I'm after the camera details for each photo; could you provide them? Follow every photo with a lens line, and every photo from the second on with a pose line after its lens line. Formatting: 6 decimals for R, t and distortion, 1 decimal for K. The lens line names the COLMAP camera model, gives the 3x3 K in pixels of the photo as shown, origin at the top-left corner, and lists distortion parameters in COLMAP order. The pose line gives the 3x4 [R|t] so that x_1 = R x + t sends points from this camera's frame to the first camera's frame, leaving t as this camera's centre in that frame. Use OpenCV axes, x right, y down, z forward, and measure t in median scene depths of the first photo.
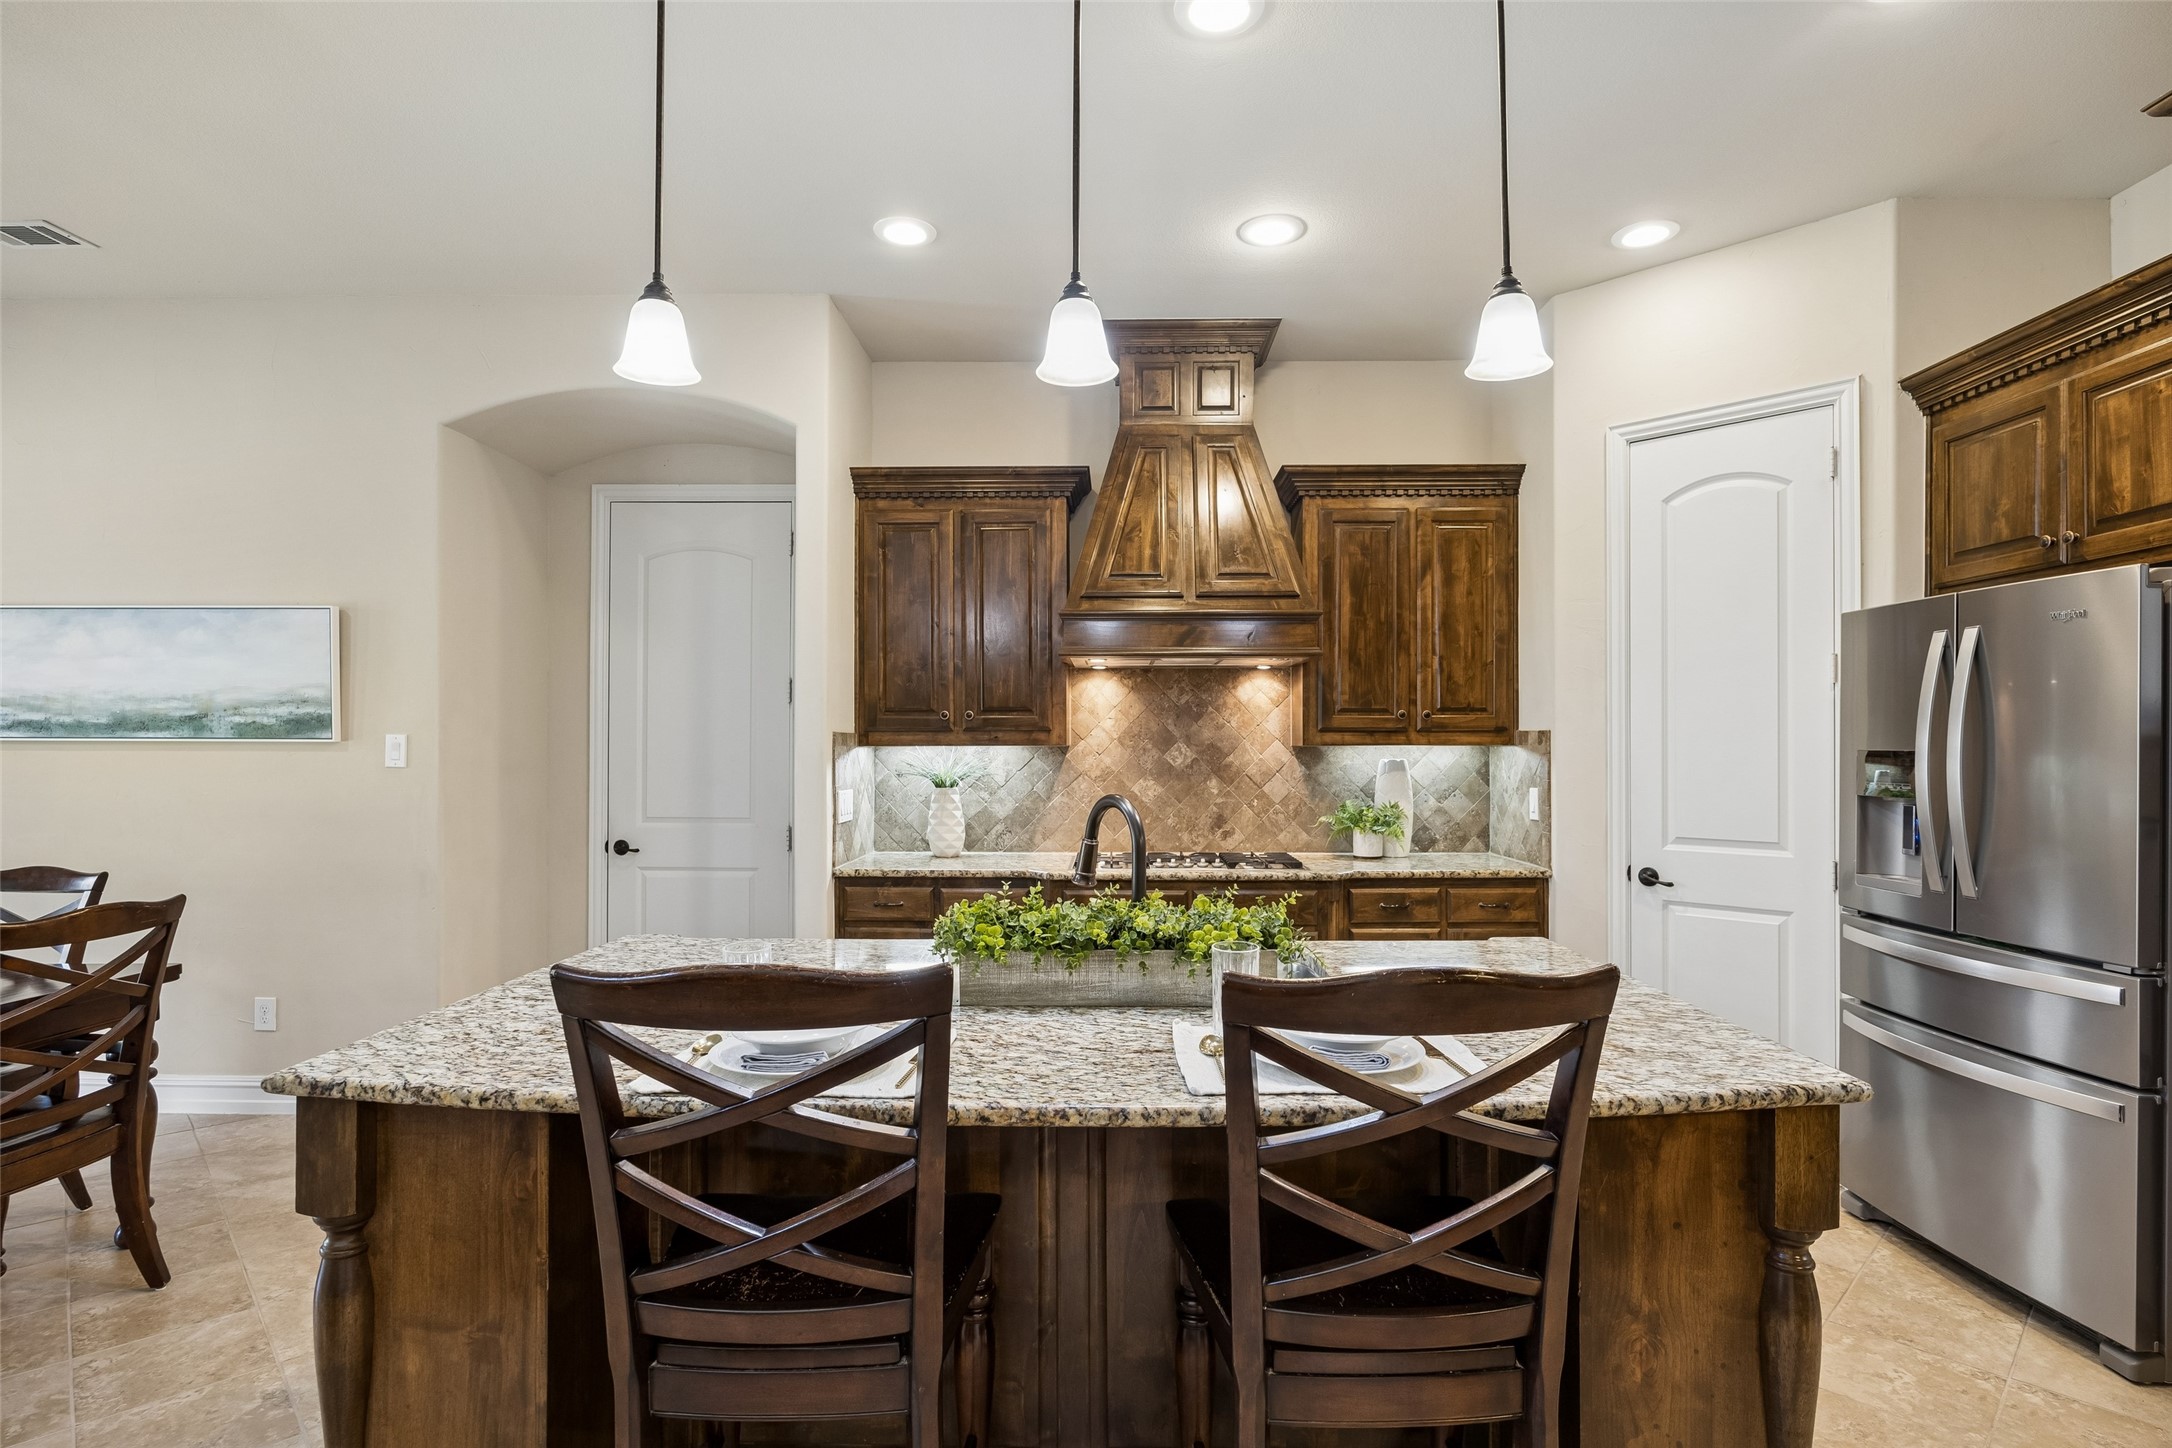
lens RADIAL K [[1083.5, 0, 1084.1], [0, 1083.5, 744.0], [0, 0, 1]] dist [-0.002118, -0.000042]
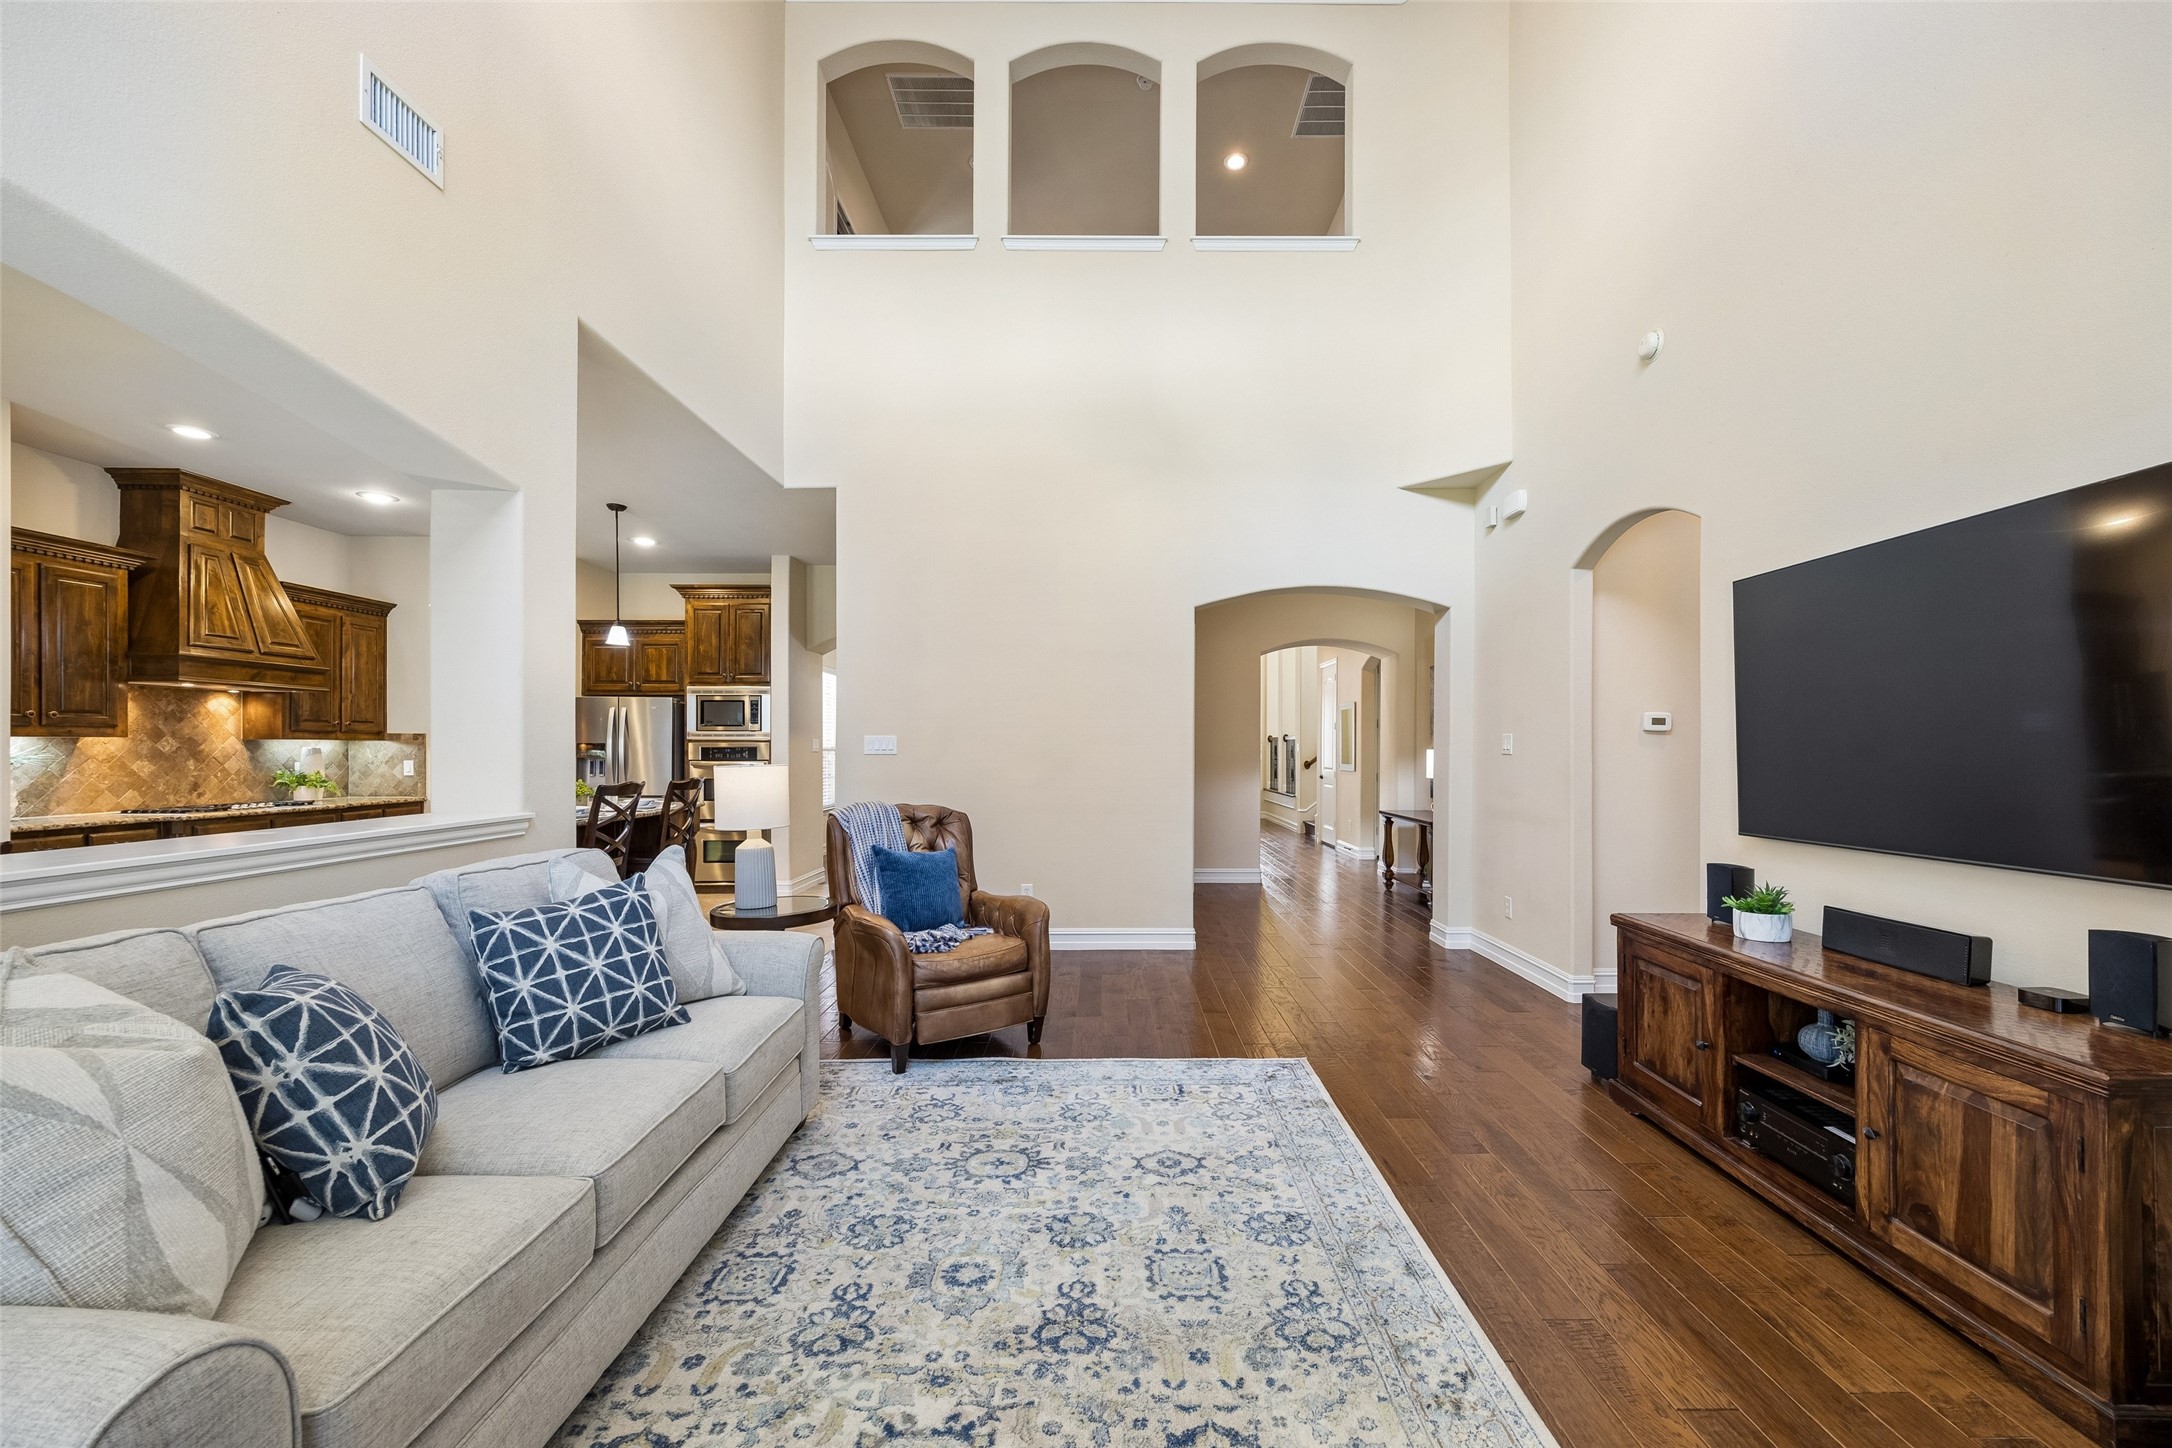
lens RADIAL K [[836.4, 0, 1123.3], [0, 836.4, 746.5], [0, 0, 1]] dist [0.000127, -0.000141]
pose [[-0.040150, 0.002178, 0.999191, -1.218899], [-0.002536, 0.999994, -0.002282, 0.013040], [-0.999190, -0.002625, -0.040144, -0.317843]]
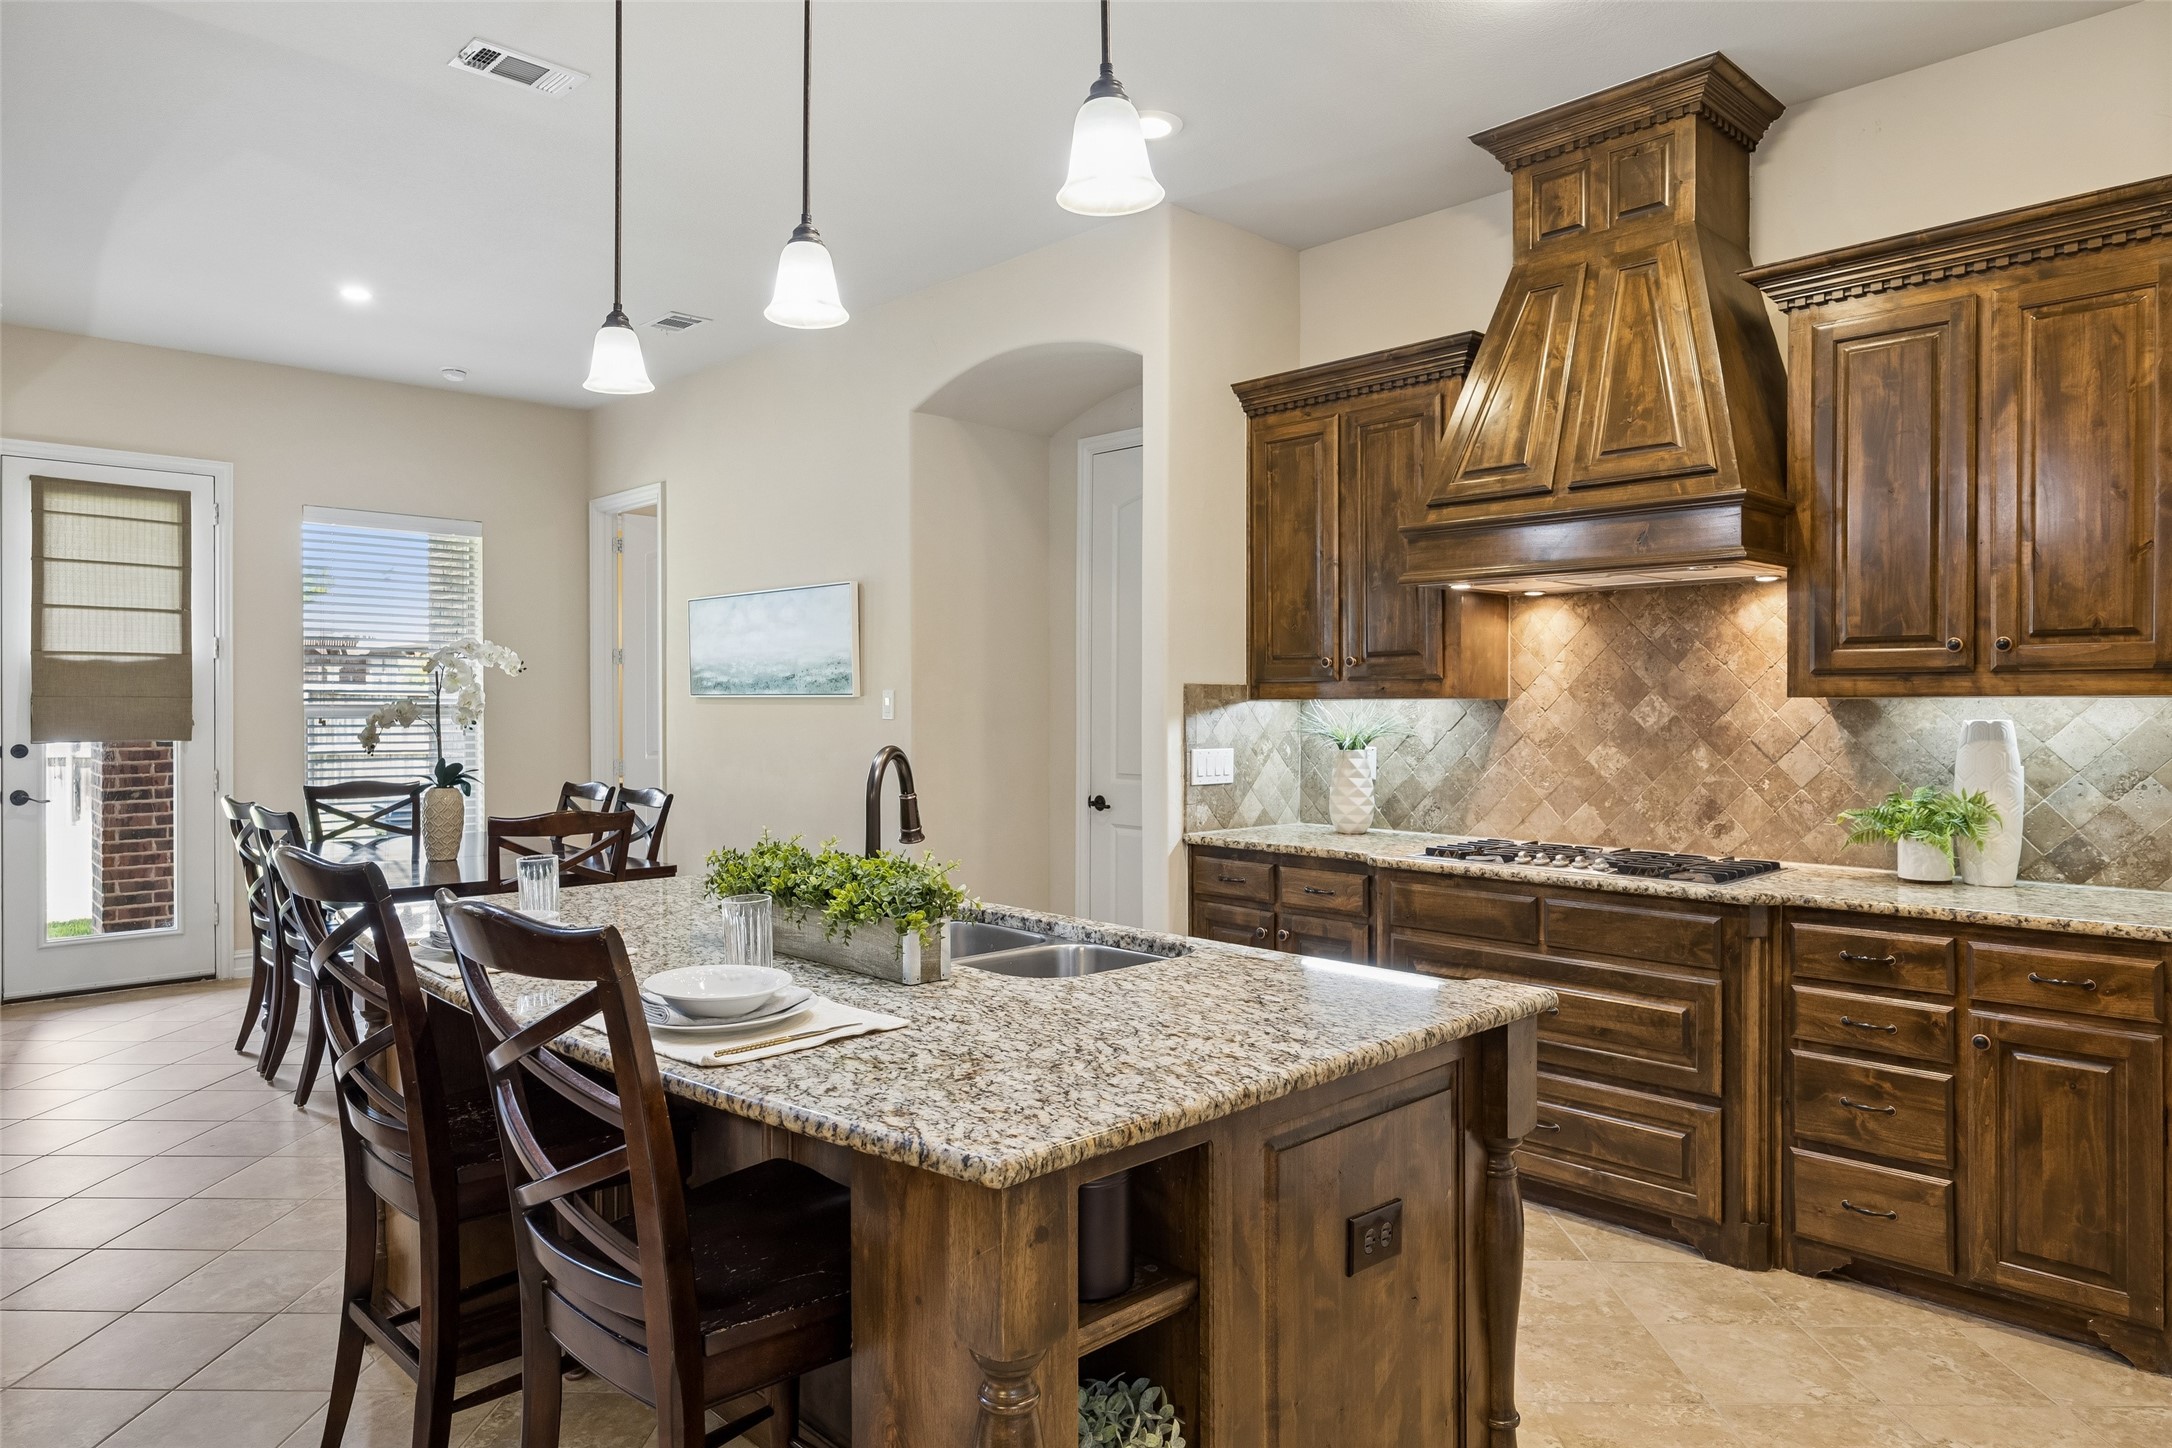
lens RADIAL K [[1344.3, 0, 1112.1], [0, 1344.3, 713.5], [0, 0, 1]] dist [0.003040, 0.000187]
pose [[0.710098, 0.005046, -0.704085, 0.481666], [0.000907, 0.999967, 0.008081, 0.004123], [0.704103, -0.006378, 0.710070, 0.147709]]
